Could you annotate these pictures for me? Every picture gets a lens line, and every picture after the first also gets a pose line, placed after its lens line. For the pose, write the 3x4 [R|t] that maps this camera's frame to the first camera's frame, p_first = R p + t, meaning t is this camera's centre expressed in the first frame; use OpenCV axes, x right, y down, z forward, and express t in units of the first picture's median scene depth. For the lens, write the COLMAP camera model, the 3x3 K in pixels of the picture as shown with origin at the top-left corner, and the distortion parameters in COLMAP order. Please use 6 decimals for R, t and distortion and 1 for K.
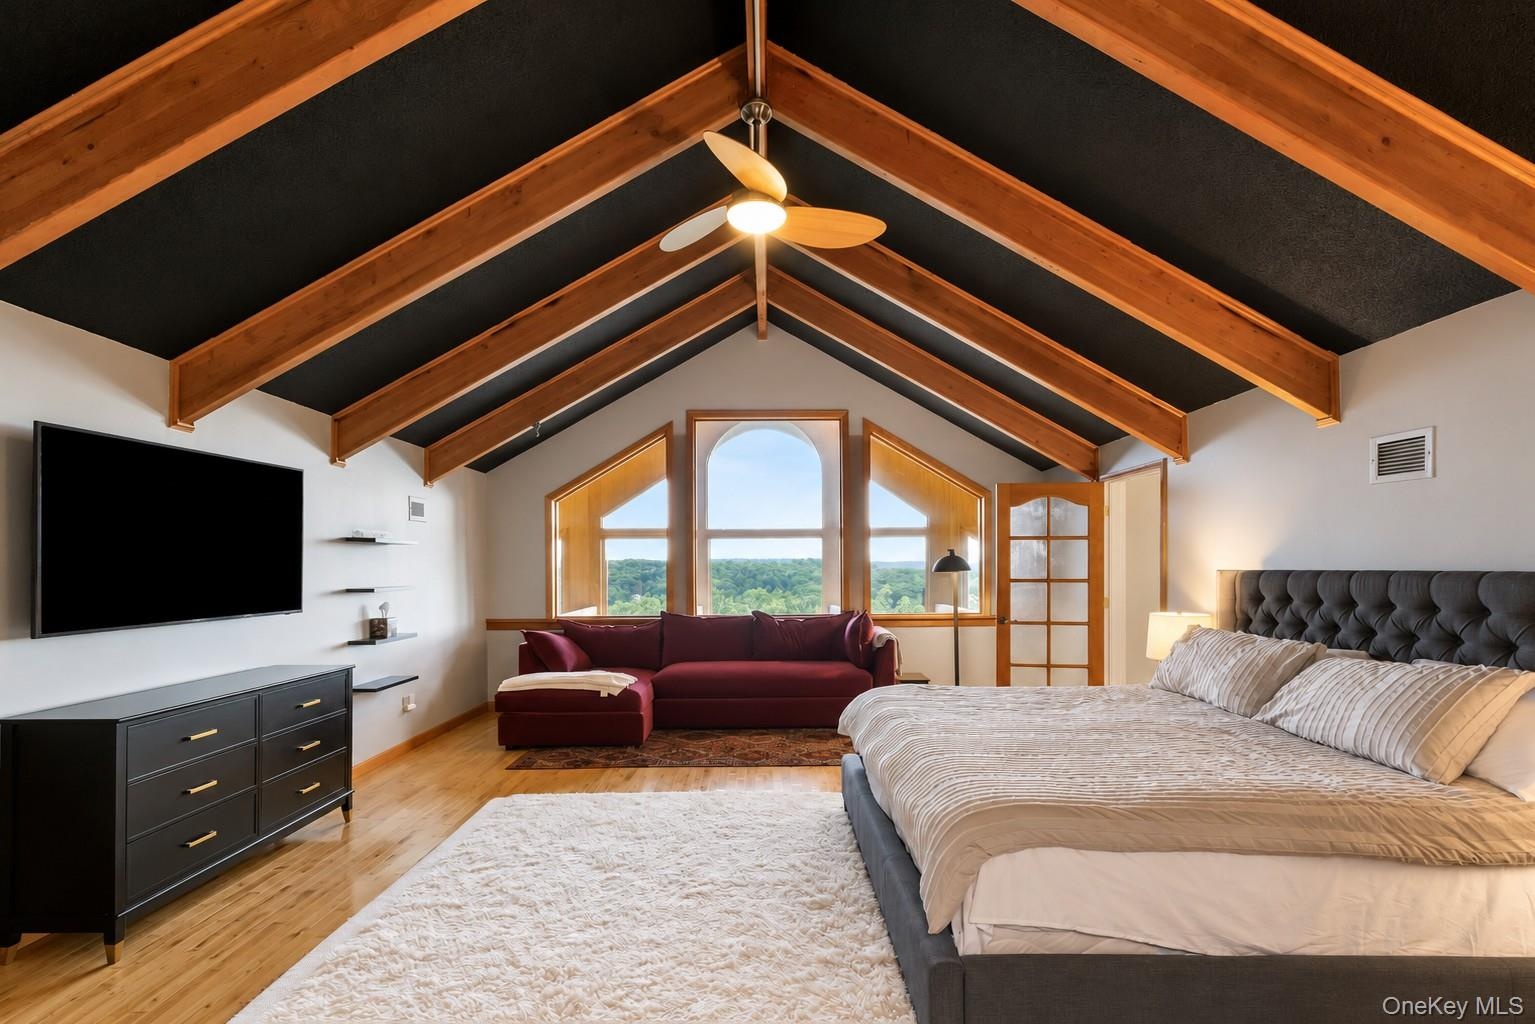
lens RADIAL K [[704.4, 0, 767.7], [0, 704.4, 550.2], [0, 0, 1]] dist [0.000135, 0.000020]
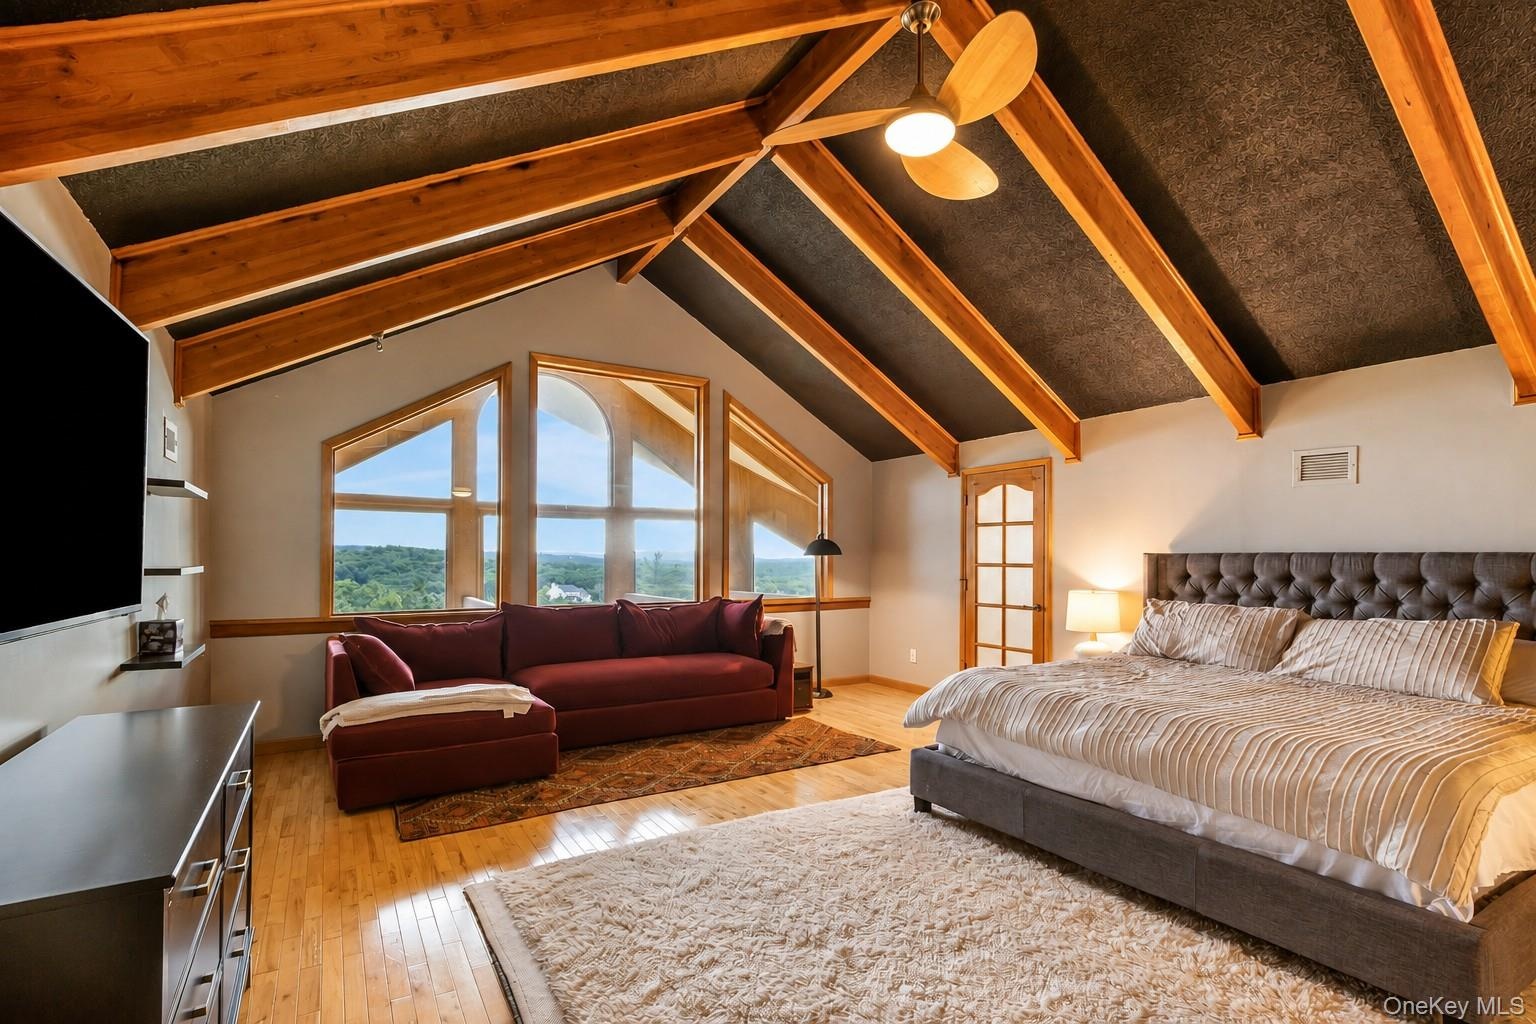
lens RADIAL K [[711.7, 0, 767.6], [0, 711.7, 532.4], [0, 0, 1]] dist [0.003177, 0.000324]
pose [[0.854261, 0.027945, 0.519093, -0.453364], [-0.022836, 0.999607, -0.016233, 0.023108], [-0.519343, 0.002013, 0.854563, 0.257511]]
